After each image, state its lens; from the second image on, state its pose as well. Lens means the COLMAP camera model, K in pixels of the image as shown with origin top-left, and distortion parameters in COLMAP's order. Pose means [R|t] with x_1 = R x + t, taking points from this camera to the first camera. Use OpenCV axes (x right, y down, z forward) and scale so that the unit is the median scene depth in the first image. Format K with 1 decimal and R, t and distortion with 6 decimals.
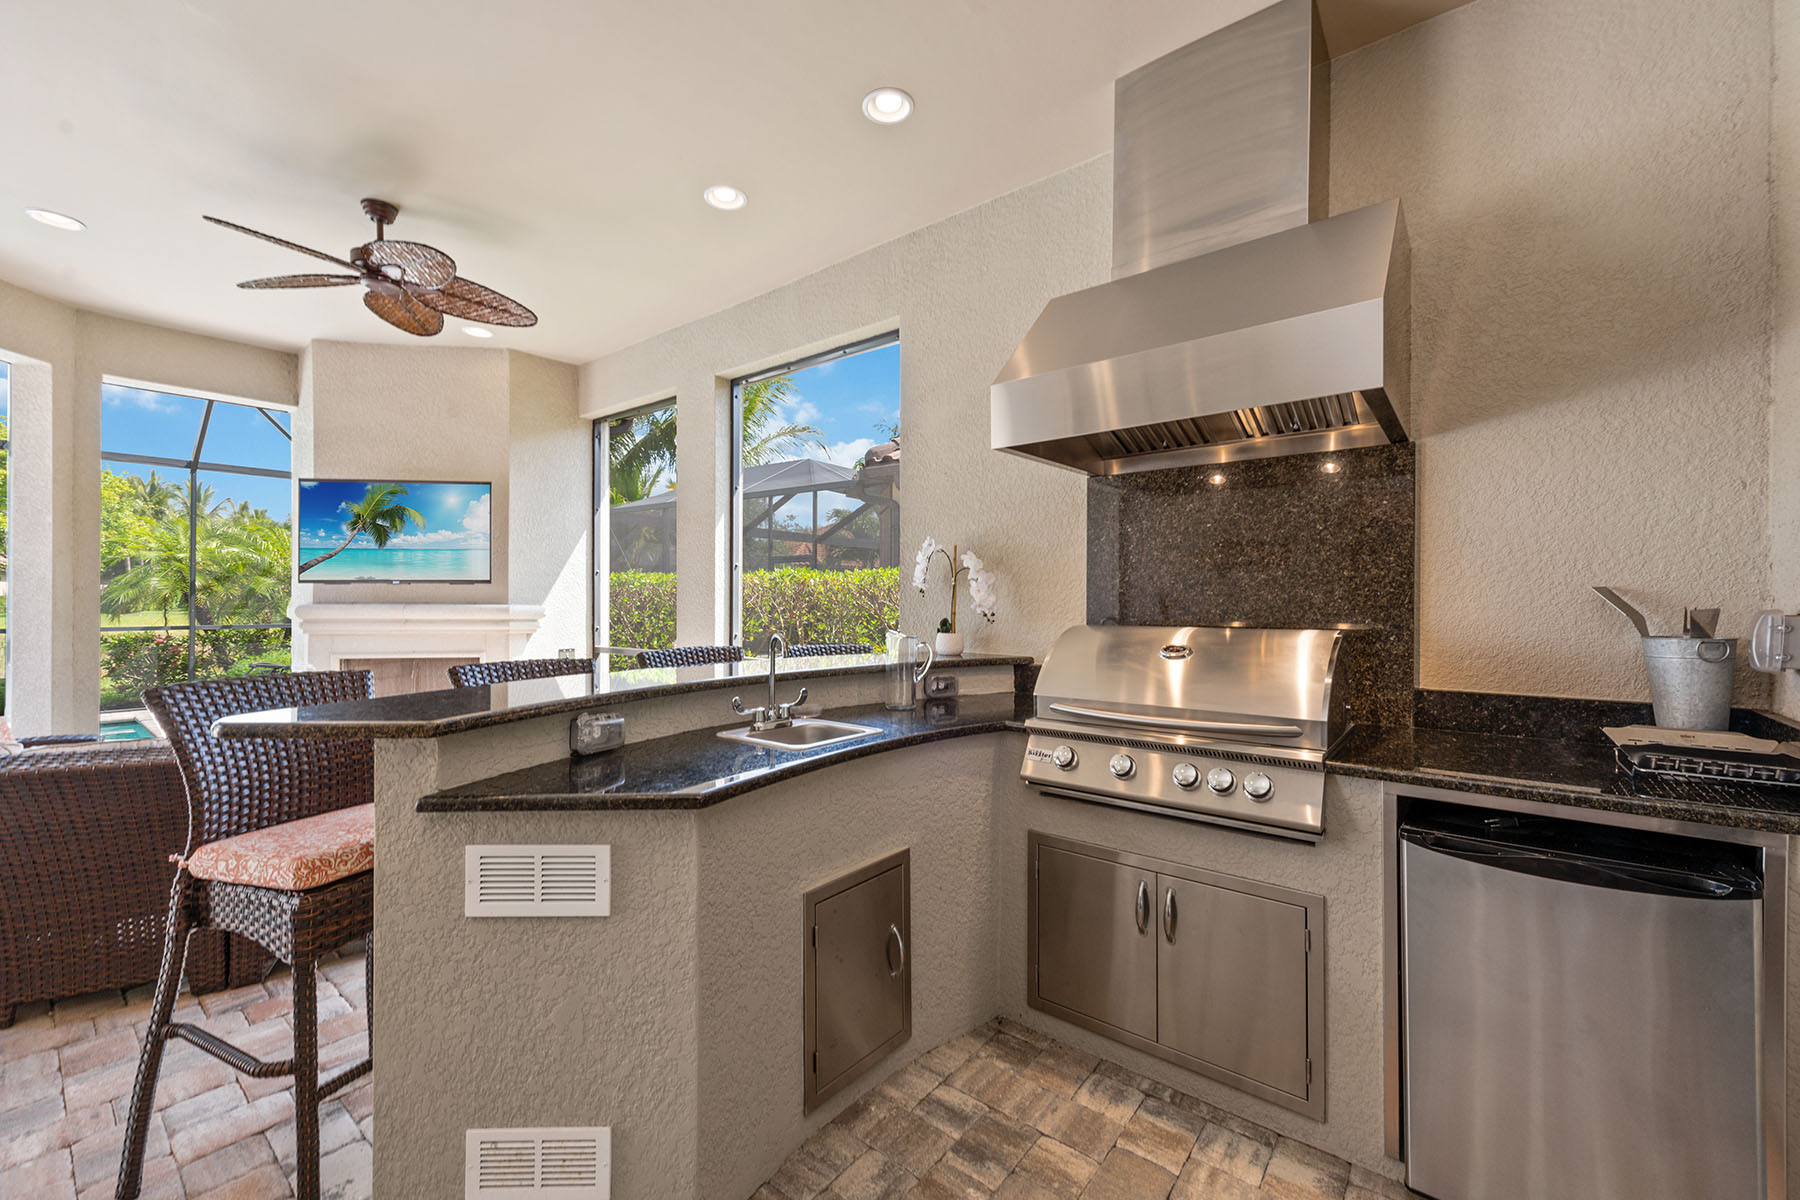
lens RADIAL K [[717.2, 0, 905.1], [0, 717.2, 602.0], [0, 0, 1]] dist [0.002333, -0.004189]
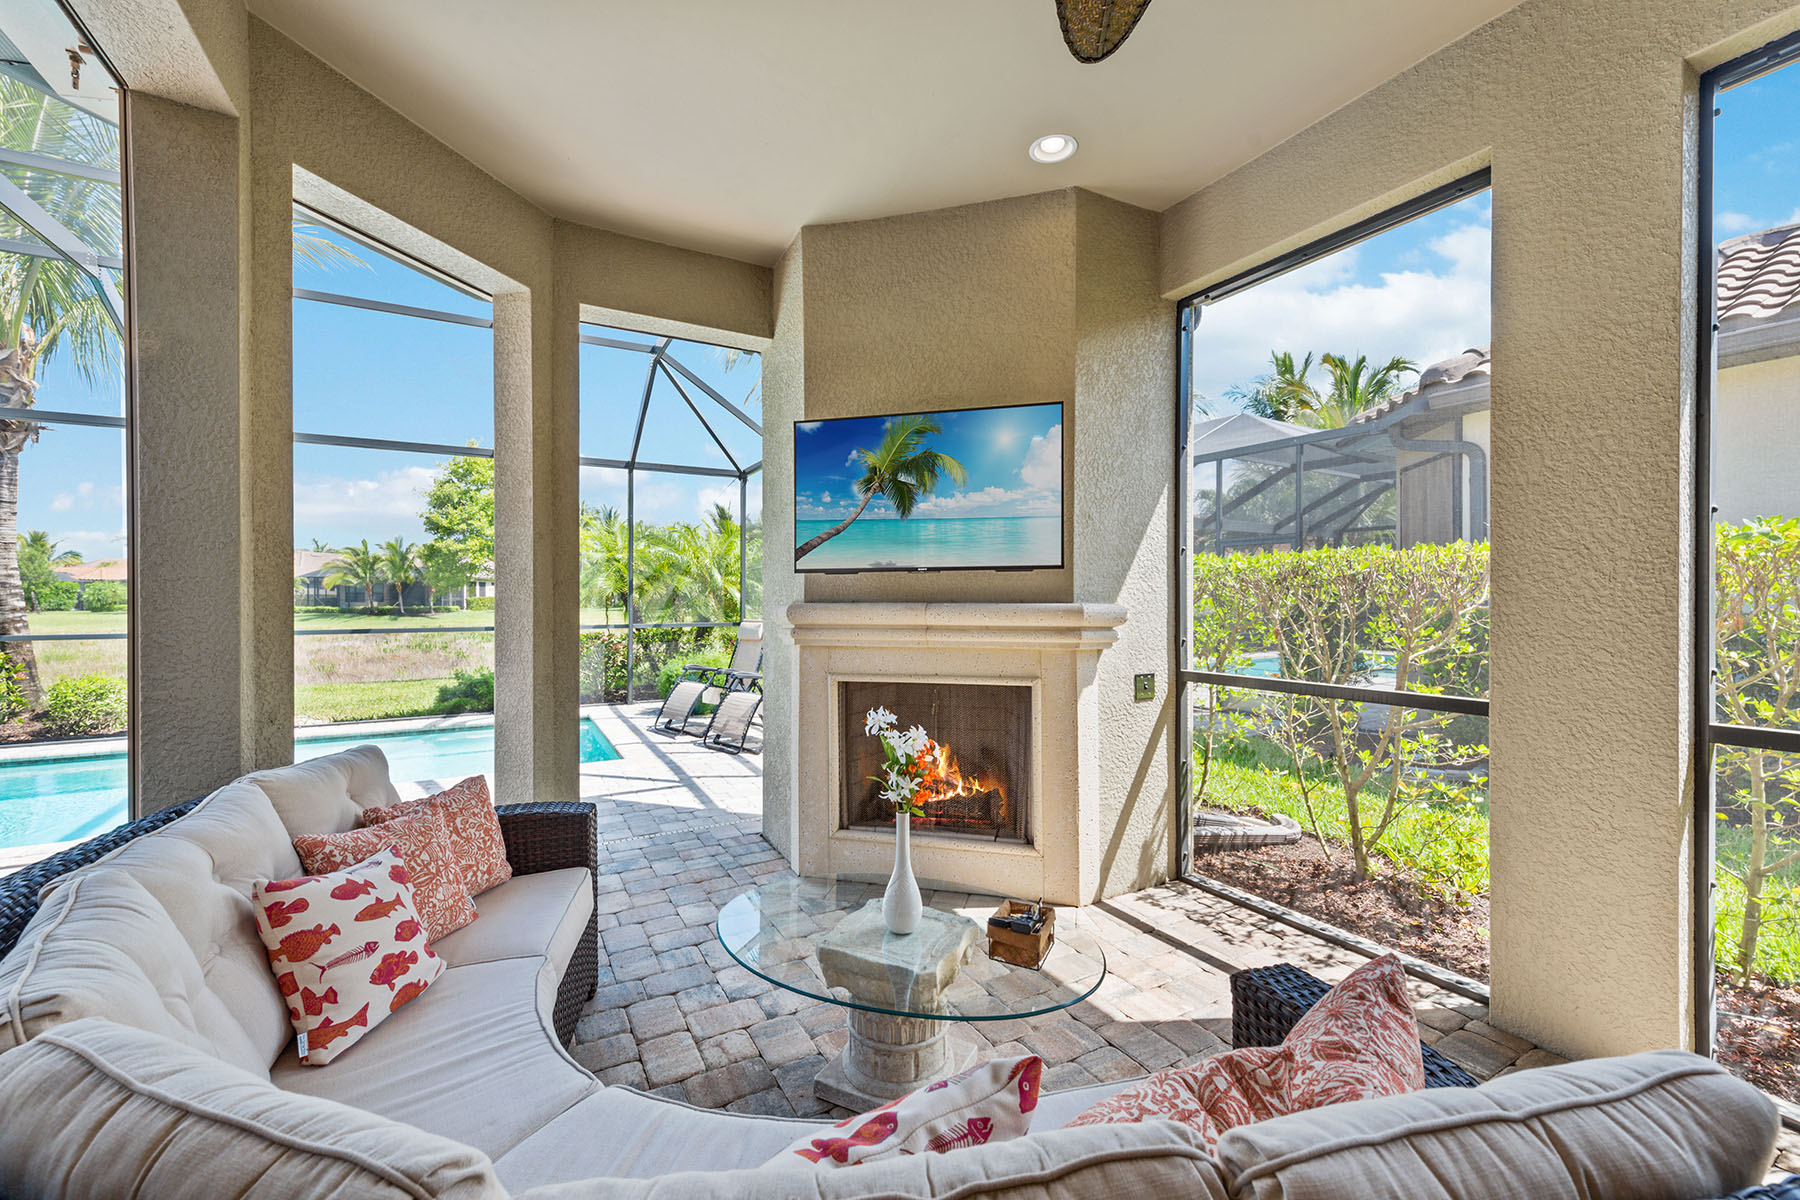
lens RADIAL K [[717.2, 0, 905.1], [0, 717.2, 602.0], [0, 0, 1]] dist [0.002333, -0.004189]
pose [[0.926670, -0.003286, -0.375862, -0.458554], [0.004459, 0.999988, 0.002251, 0.000616], [0.375850, -0.003762, 0.926673, 0.373238]]
